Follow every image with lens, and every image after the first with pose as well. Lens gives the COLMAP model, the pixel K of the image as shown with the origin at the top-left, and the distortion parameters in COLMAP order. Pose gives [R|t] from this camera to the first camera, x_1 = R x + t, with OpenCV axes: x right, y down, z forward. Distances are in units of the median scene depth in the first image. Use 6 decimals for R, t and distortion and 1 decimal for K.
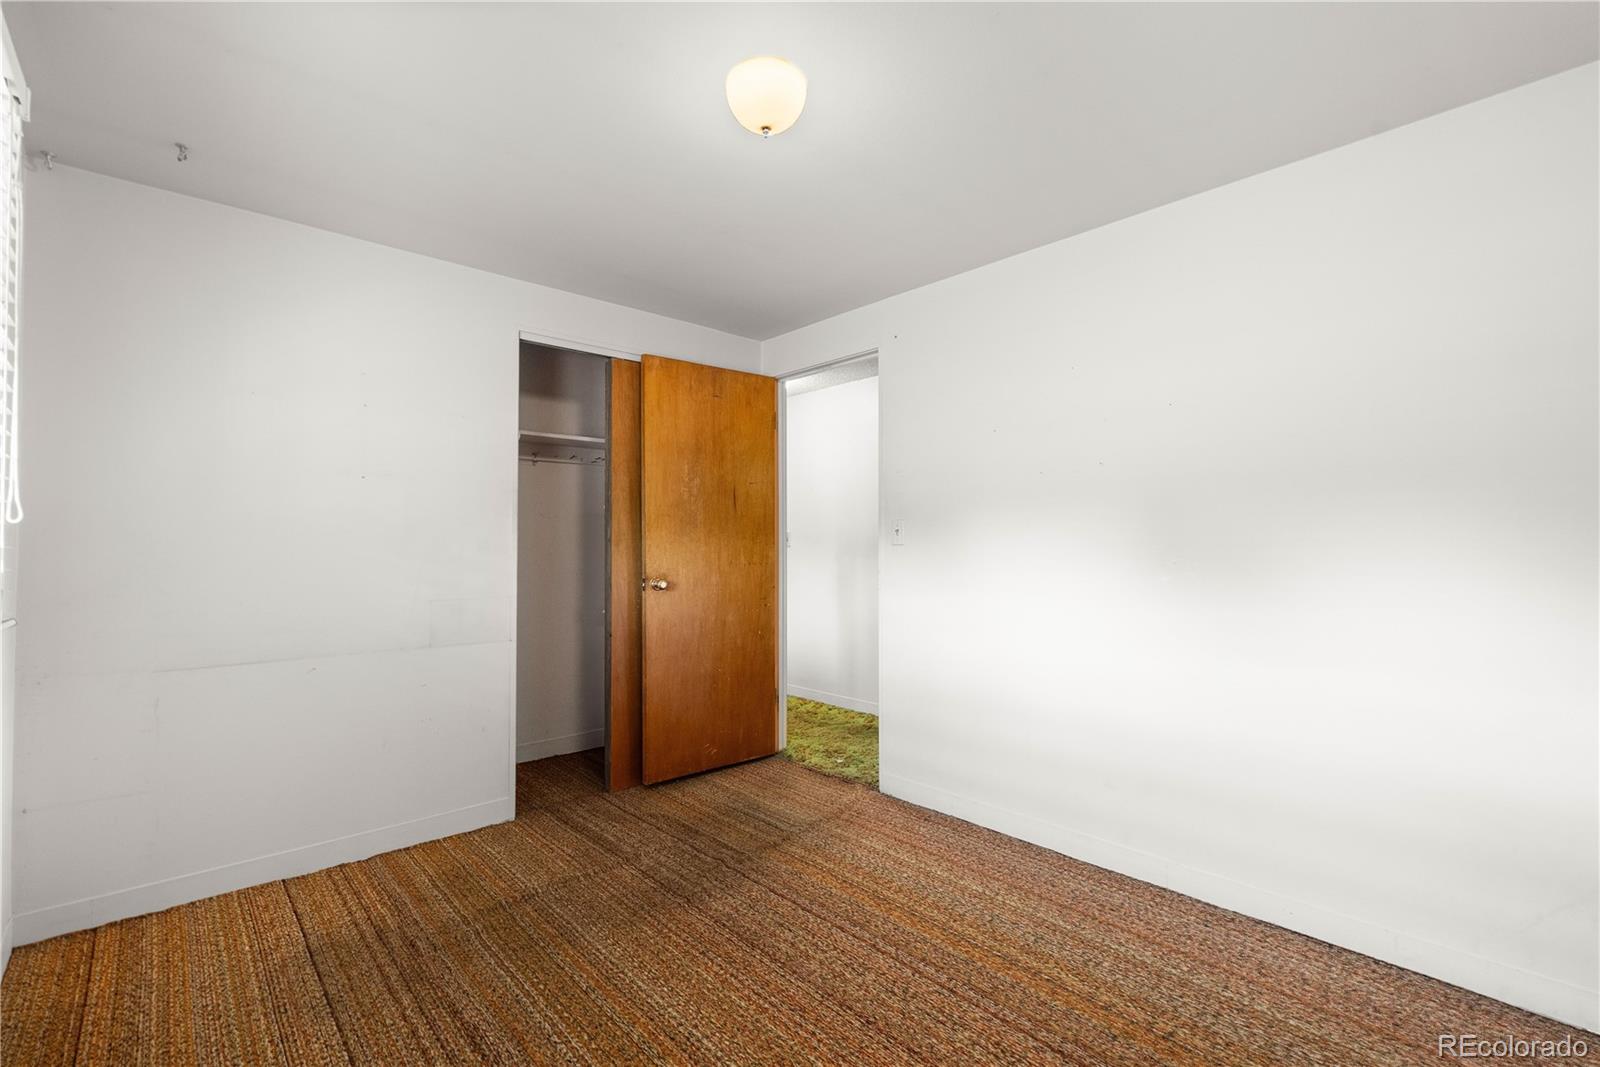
lens RADIAL K [[691.1, 0, 800.6], [0, 691.1, 537.9], [0, 0, 1]] dist [-0.003298, 0.000155]
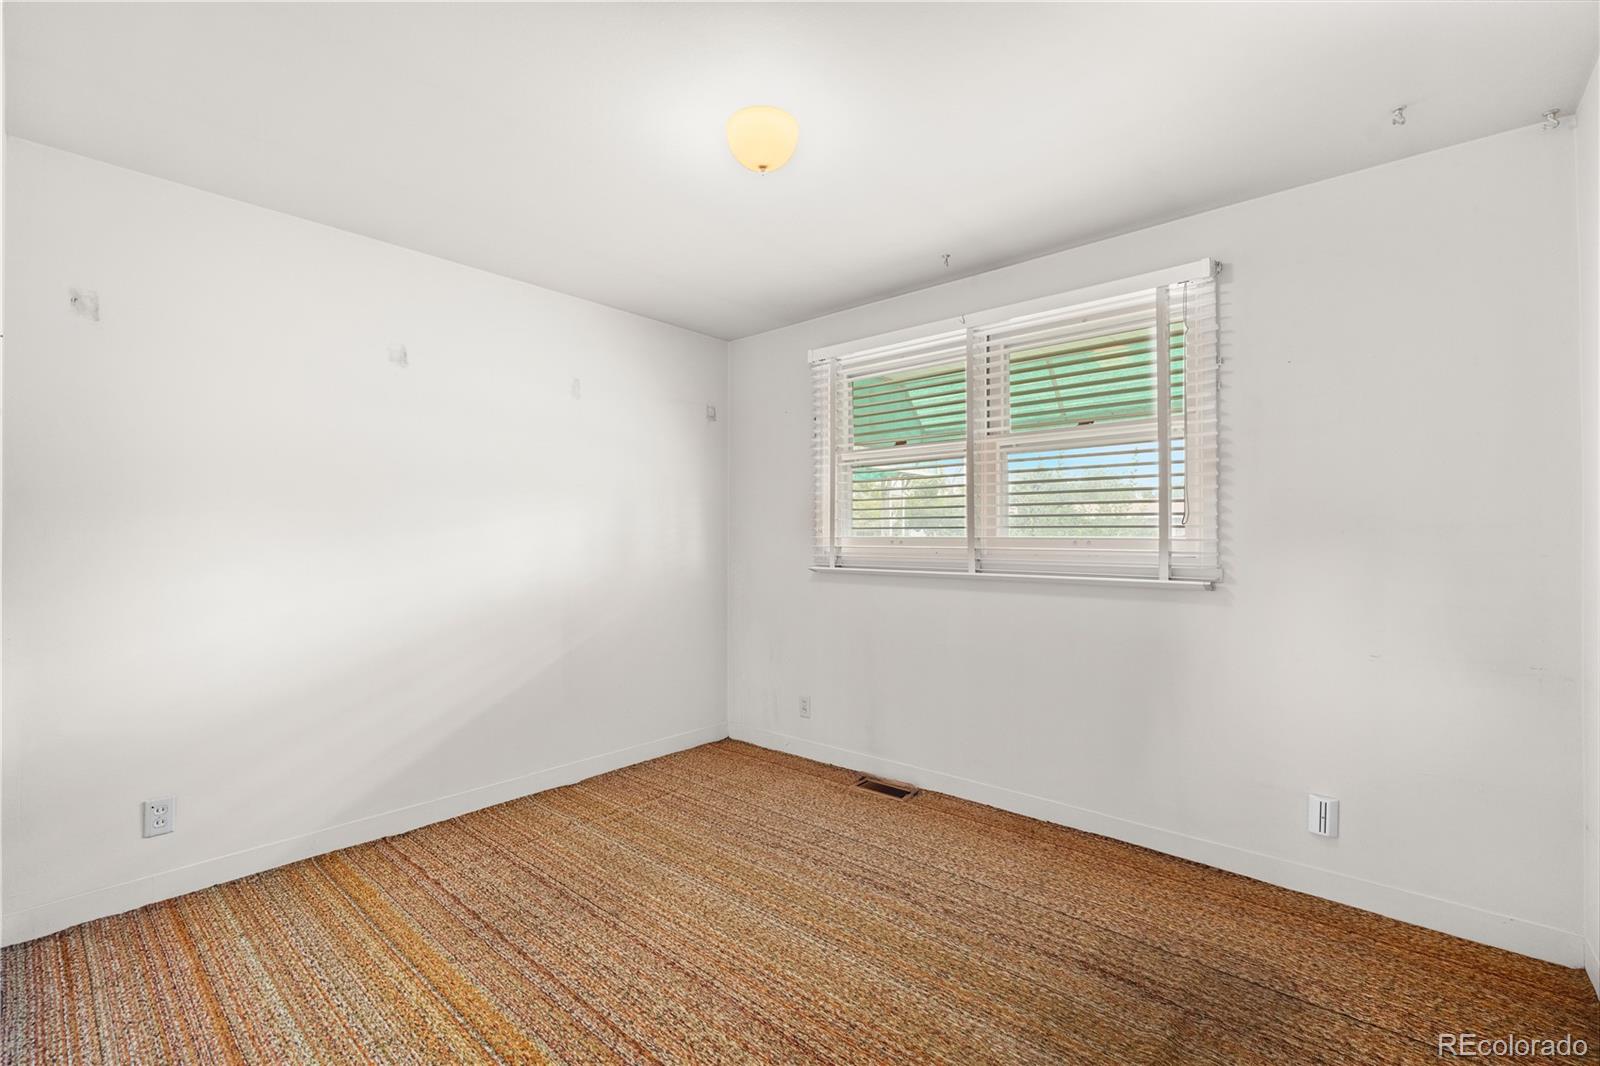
lens RADIAL K [[691.1, 0, 799.1], [0, 691.1, 535.4], [0, 0, 1]] dist [-0.003298, 0.000155]
pose [[-0.994305, 0.000609, -0.106567, 0.012252], [0.002086, 0.999903, -0.013749, 0.020402], [0.106549, -0.013893, -0.994210, 1.954524]]
